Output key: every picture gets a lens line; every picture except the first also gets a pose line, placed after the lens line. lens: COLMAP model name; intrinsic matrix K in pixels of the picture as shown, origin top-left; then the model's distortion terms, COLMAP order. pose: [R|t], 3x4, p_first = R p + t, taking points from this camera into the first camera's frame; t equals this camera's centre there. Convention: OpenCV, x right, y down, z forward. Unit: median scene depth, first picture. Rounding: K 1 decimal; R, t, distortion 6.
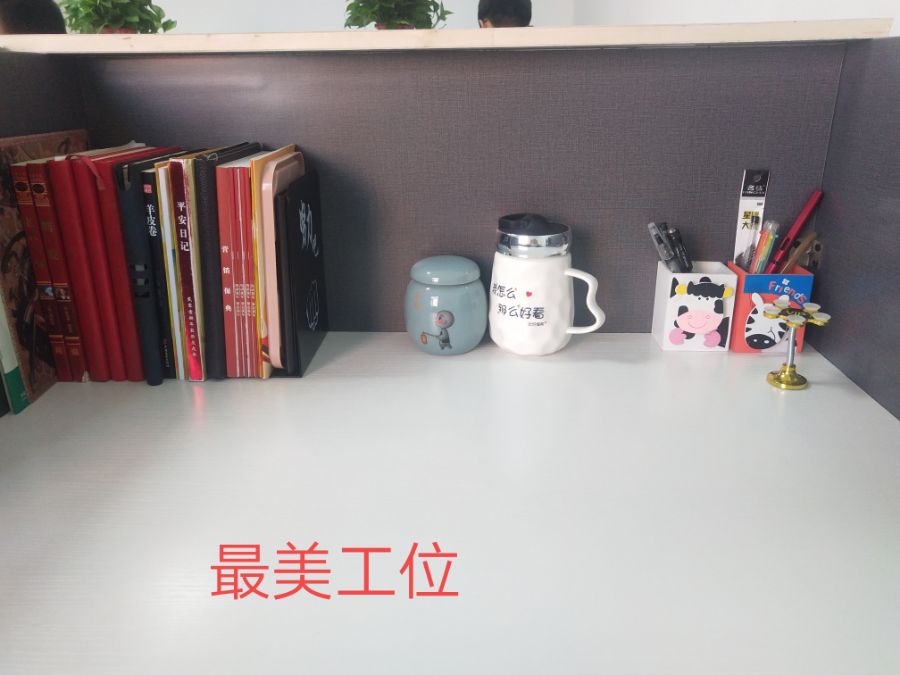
lens RADIAL K [[687.6, 0, 450.0], [0, 687.6, 337.5], [0, 0, 1]] dist [-0.035977, -0.002933]
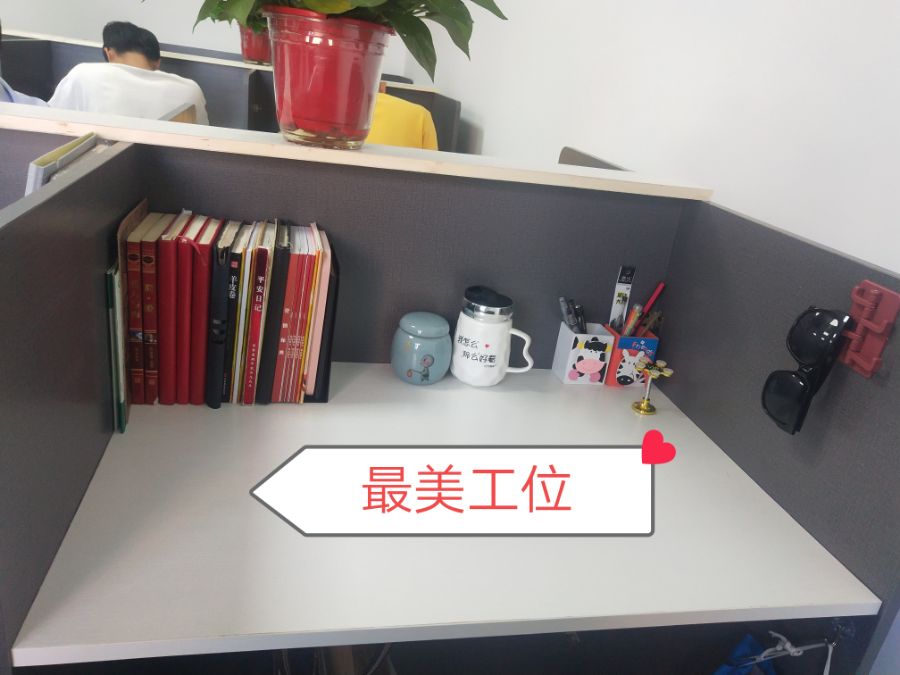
lens RADIAL K [[687.6, 0, 450.0], [0, 687.6, 337.5], [0, 0, 1]] dist [-0.035977, -0.002933]
pose [[0.956143, 0.033619, 0.290966, -0.378656], [-0.043820, 0.998630, 0.028615, -0.118134], [-0.289605, -0.040110, 0.956305, -0.362163]]
